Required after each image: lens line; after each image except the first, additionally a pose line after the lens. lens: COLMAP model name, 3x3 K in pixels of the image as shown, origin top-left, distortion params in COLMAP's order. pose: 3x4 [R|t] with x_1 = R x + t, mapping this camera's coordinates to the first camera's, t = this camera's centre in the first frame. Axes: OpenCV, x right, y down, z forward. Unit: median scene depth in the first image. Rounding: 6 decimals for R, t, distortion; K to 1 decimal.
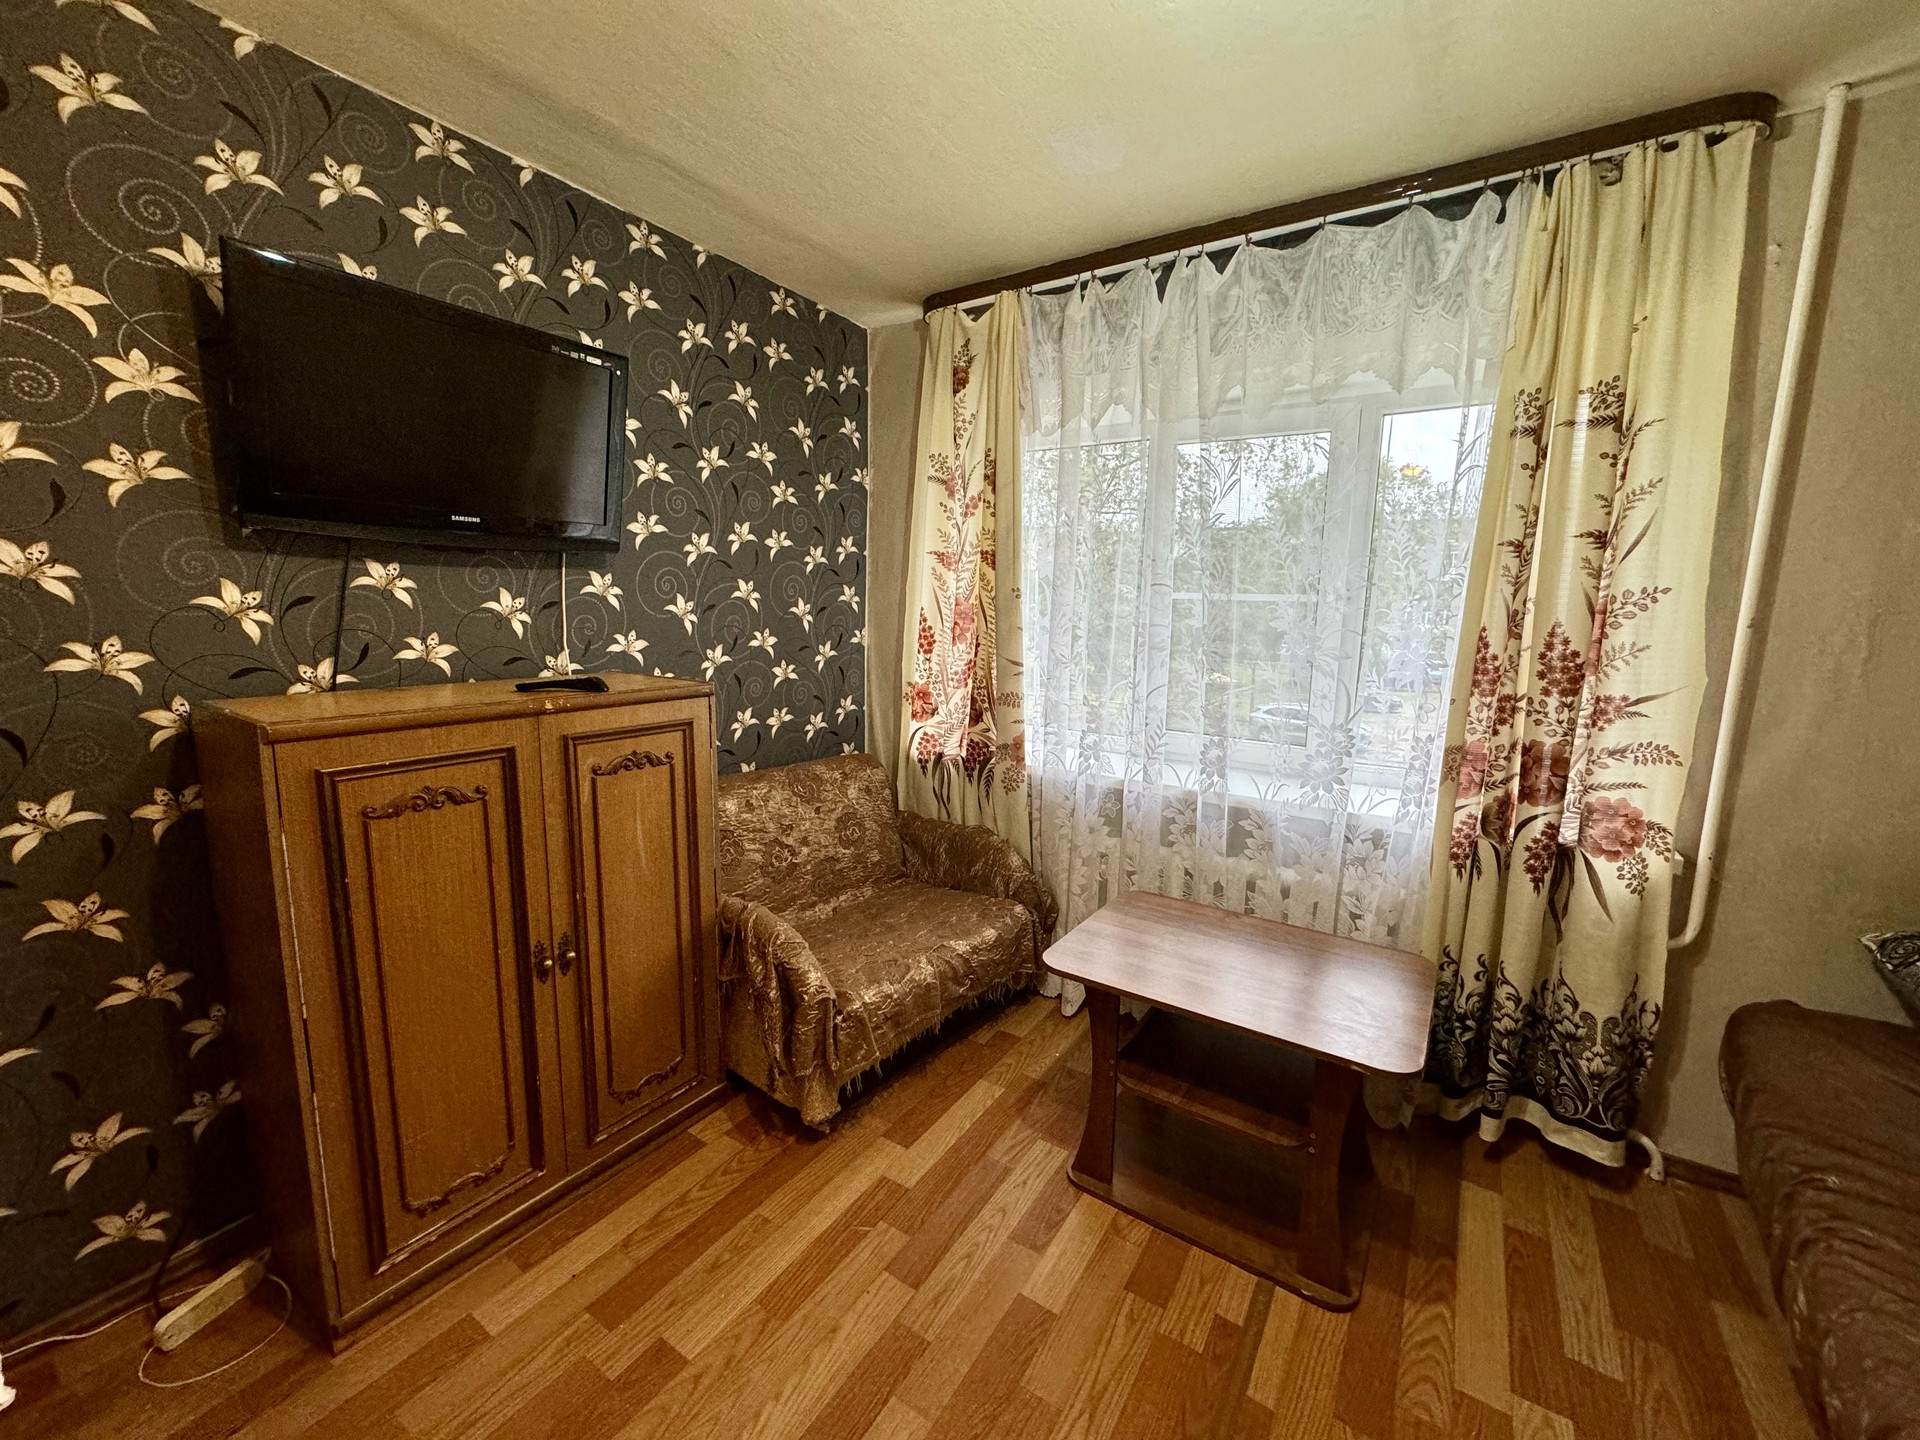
lens RADIAL K [[763.0, 0, 955.5], [0, 763.0, 718.6], [0, 0, 1]] dist [-0.000624, -0.000292]
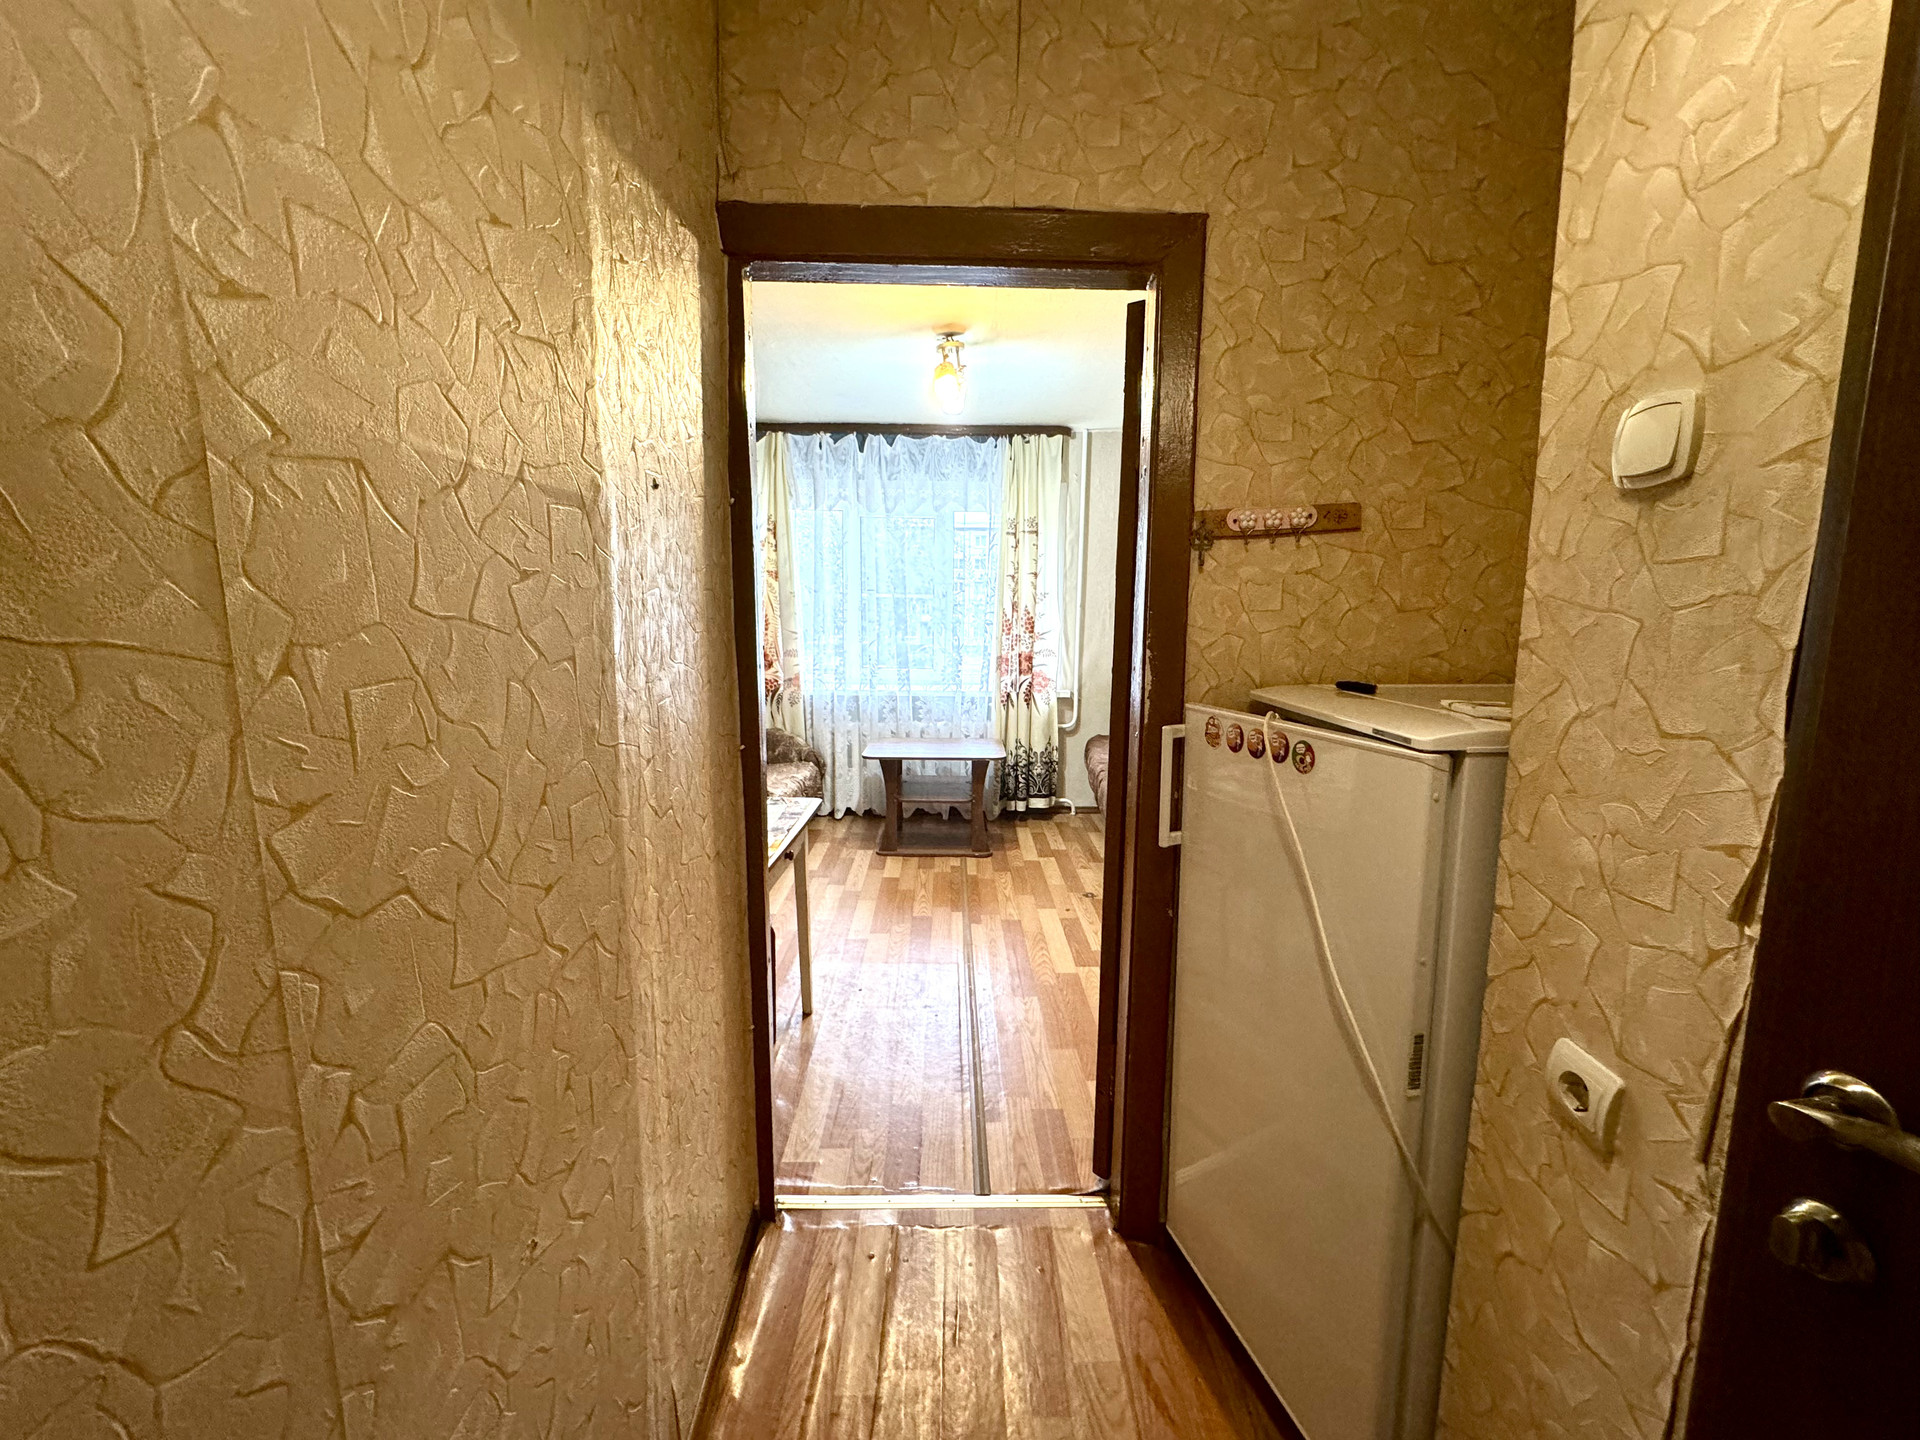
lens RADIAL K [[763.0, 0, 956.1], [0, 763.0, 722.6], [0, 0, 1]] dist [-0.000624, -0.000292]
pose [[0.830668, -0.093272, 0.548901, -0.859861], [0.087642, 0.995482, 0.036526, 0.150816], [-0.549828, 0.017766, 0.835089, -1.012262]]
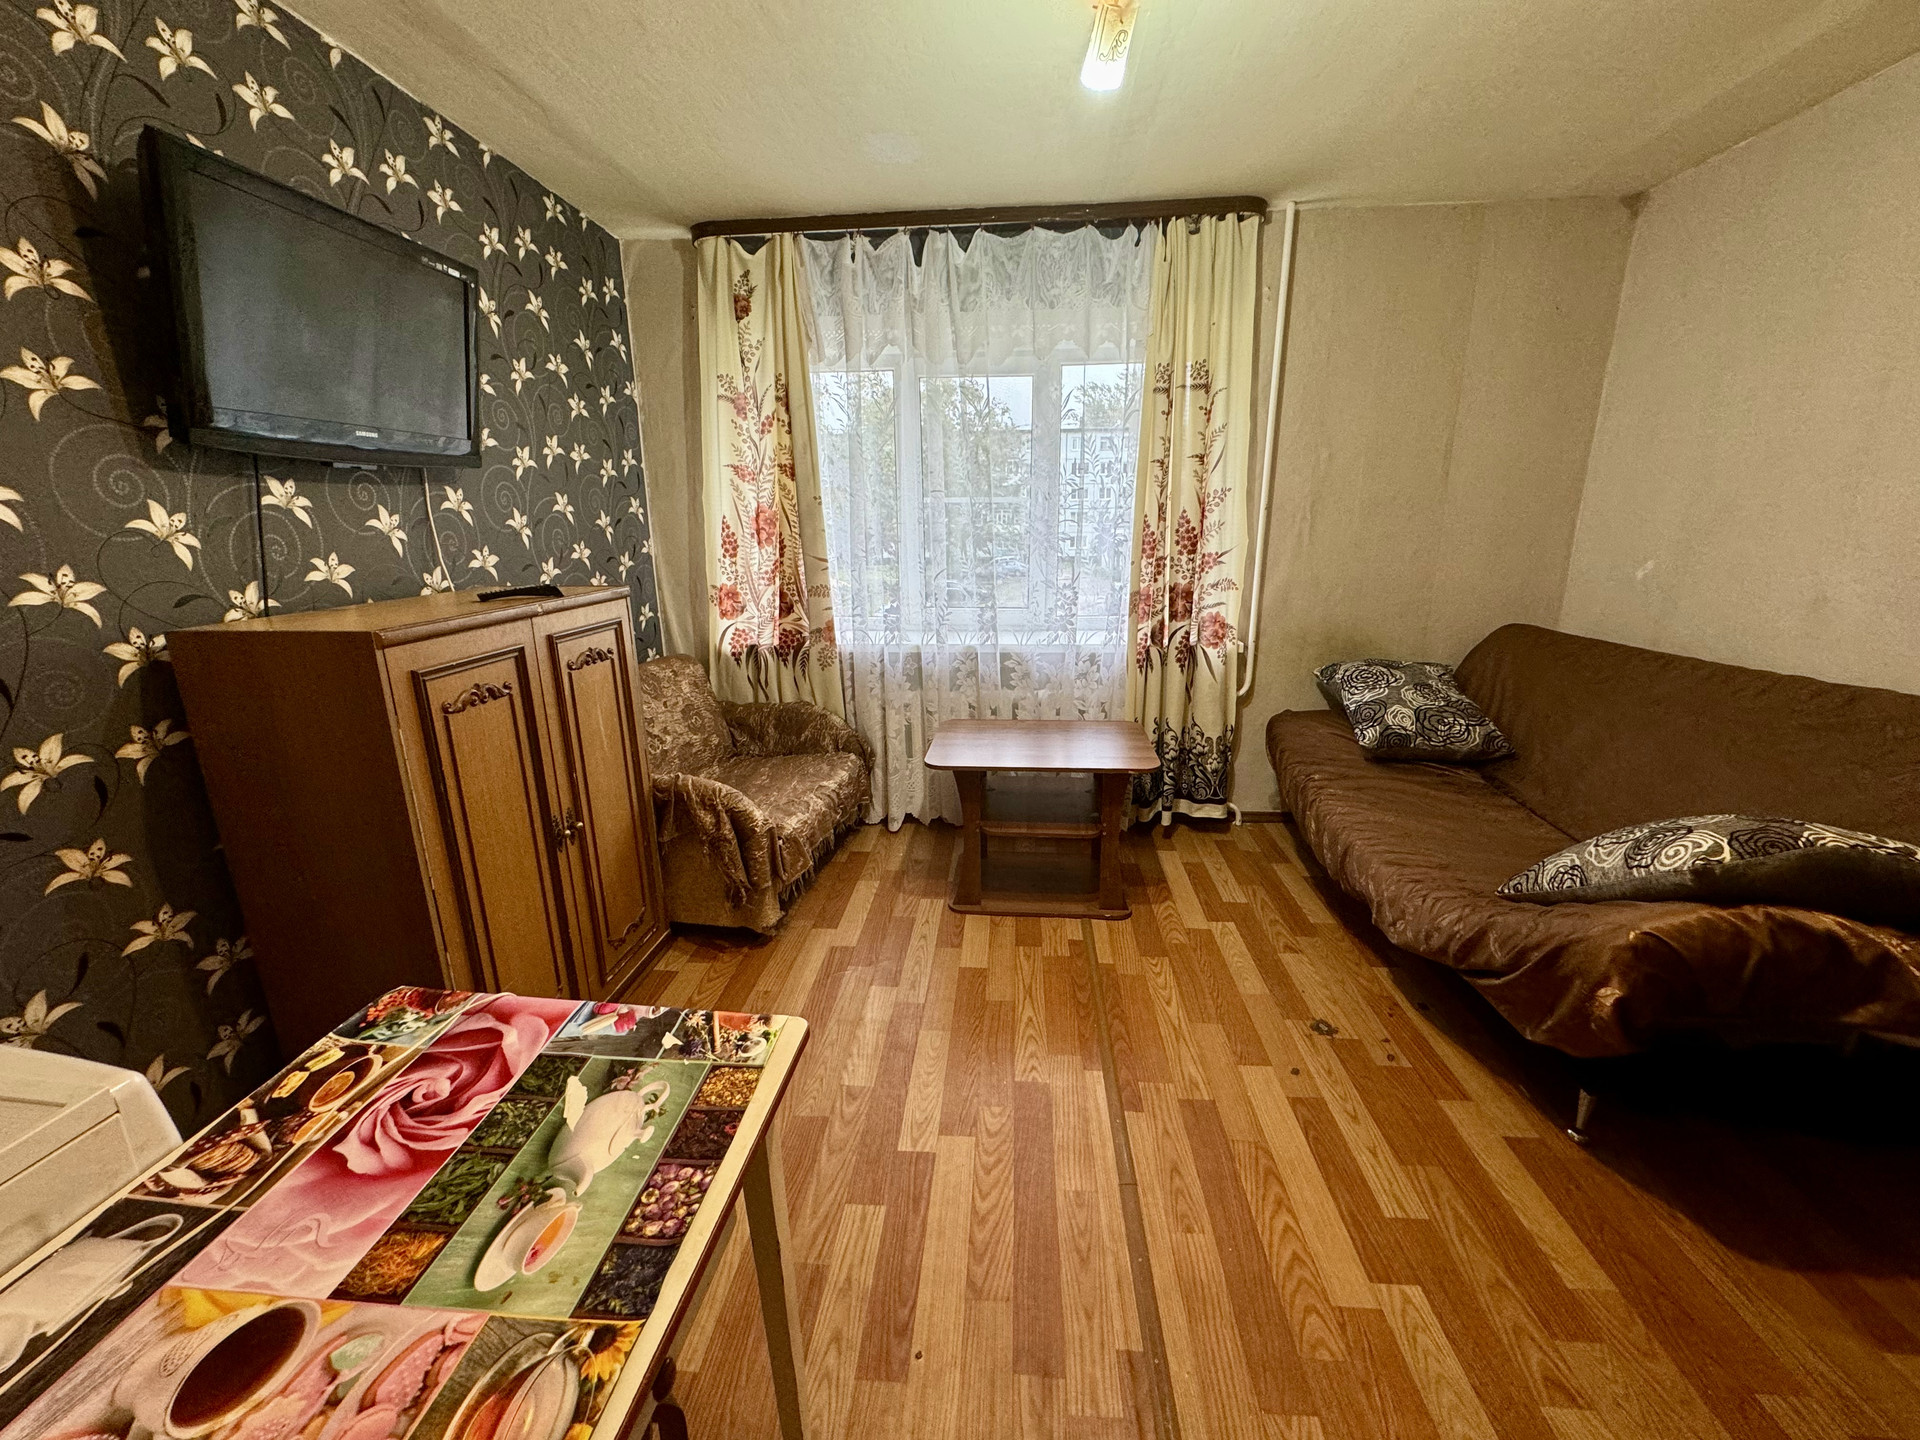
lens RADIAL K [[763.0, 0, 957.5], [0, 763.0, 718.3], [0, 0, 1]] dist [-0.000624, -0.000292]
pose [[0.876067, -0.152629, 0.457397, -0.451438], [0.100267, 0.985510, 0.136810, 0.042868], [-0.471650, -0.073993, 0.878676, -0.253735]]
